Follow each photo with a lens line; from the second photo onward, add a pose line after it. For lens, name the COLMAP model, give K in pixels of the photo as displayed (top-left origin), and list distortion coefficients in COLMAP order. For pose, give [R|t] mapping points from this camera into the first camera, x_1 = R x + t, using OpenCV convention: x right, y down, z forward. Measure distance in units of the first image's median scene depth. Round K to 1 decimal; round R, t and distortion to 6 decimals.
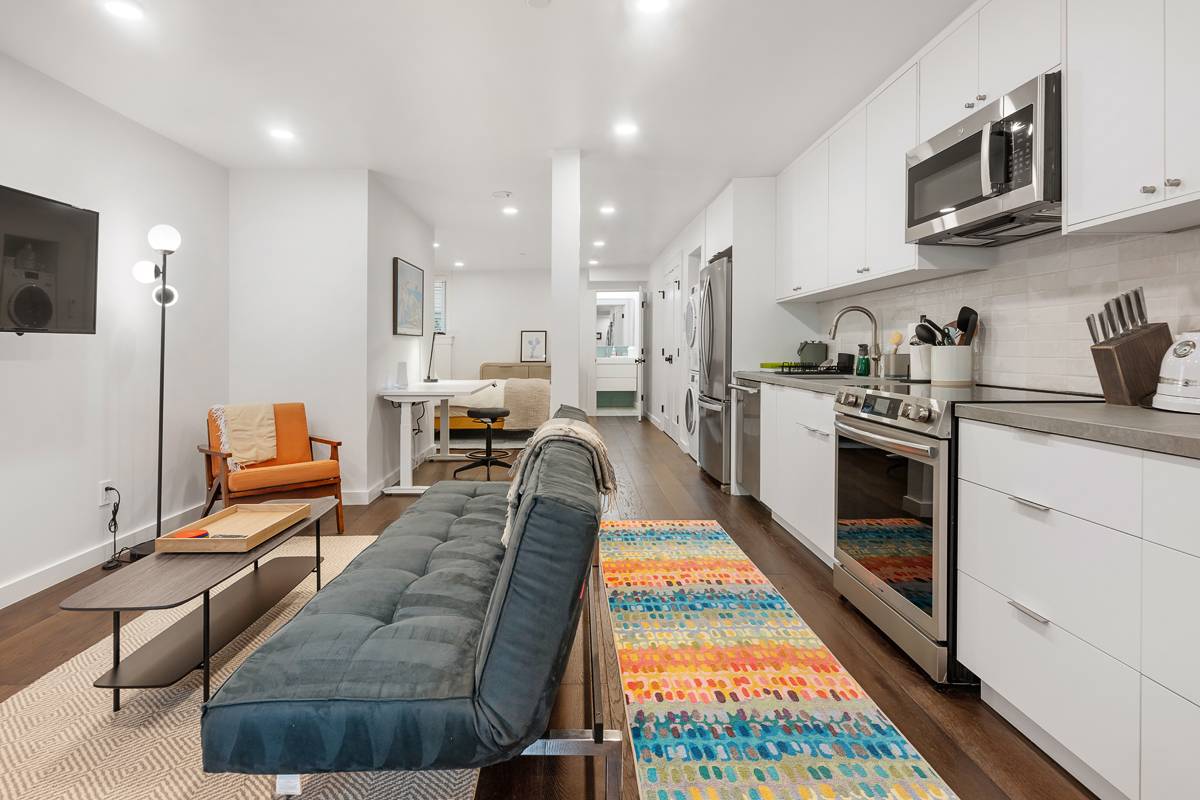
lens RADIAL K [[603.6, 0, 566.8], [0, 603.6, 356.4], [0, 0, 1]] dist [-0.010333, 0.005574]
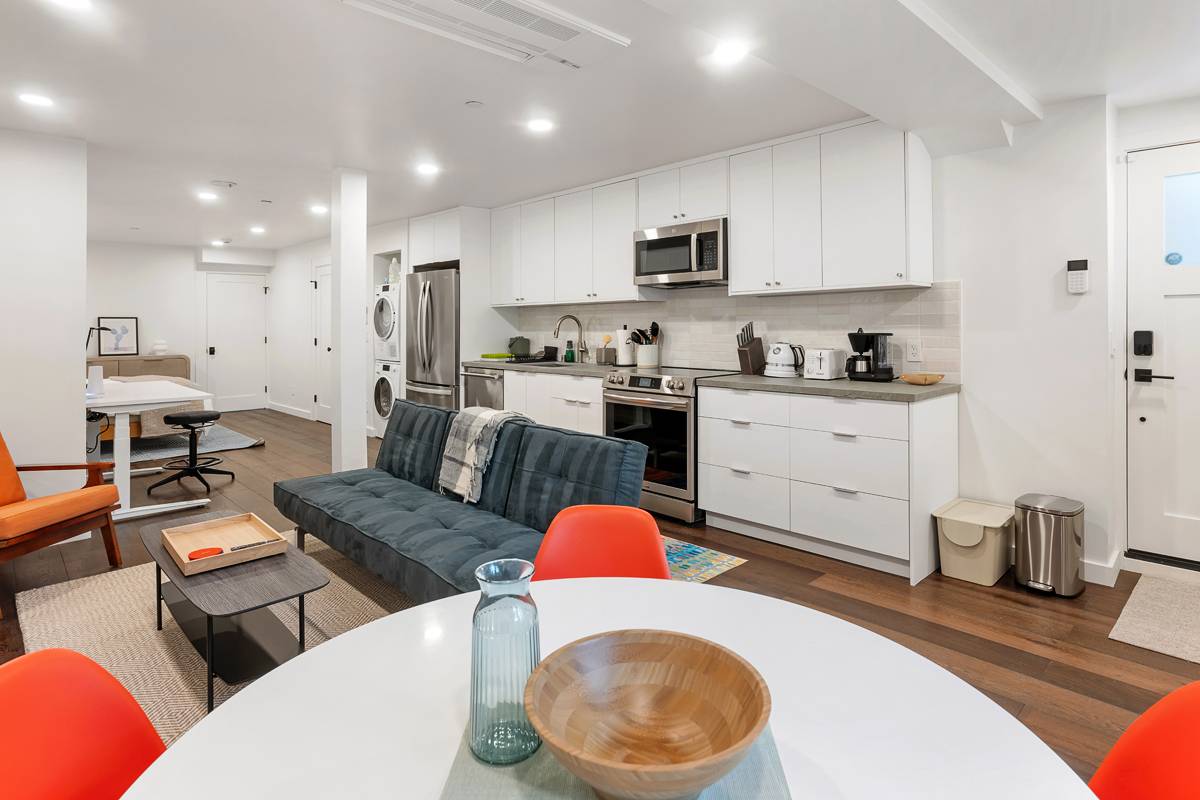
lens RADIAL K [[616.5, 0, 610.4], [0, 616.5, 340.4], [0, 0, 1]] dist [0.002394, -0.000660]
pose [[0.682892, -0.005965, 0.730495, -0.837528], [0.002904, 0.999981, 0.005450, -0.046147], [-0.730513, -0.001600, 0.682897, -0.139619]]
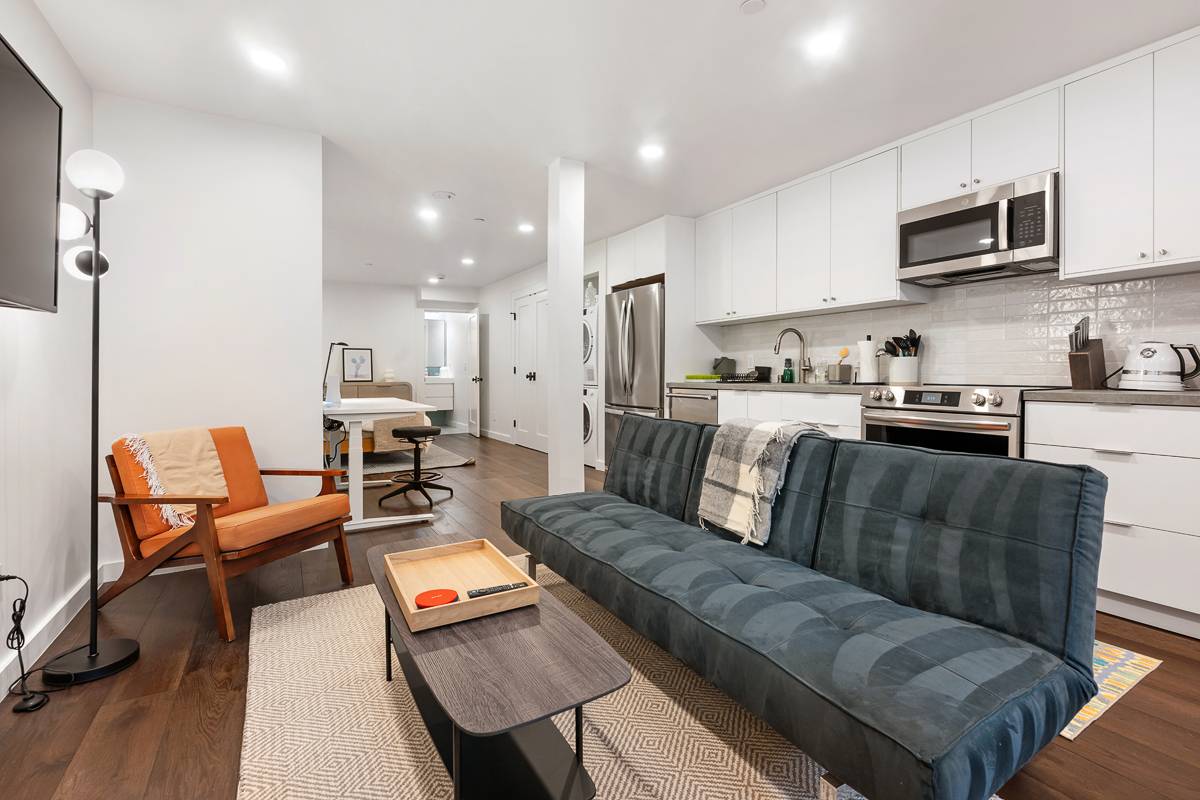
lens RADIAL K [[559.8, 0, 598.5], [0, 559.8, 387.7], [0, 0, 1]] dist [0.005070, 0.001185]
pose [[0.854736, -0.011464, 0.518936, -0.751711], [0.005603, 0.999902, 0.012861, 0.038812], [-0.519032, -0.008085, 0.854716, 0.303913]]
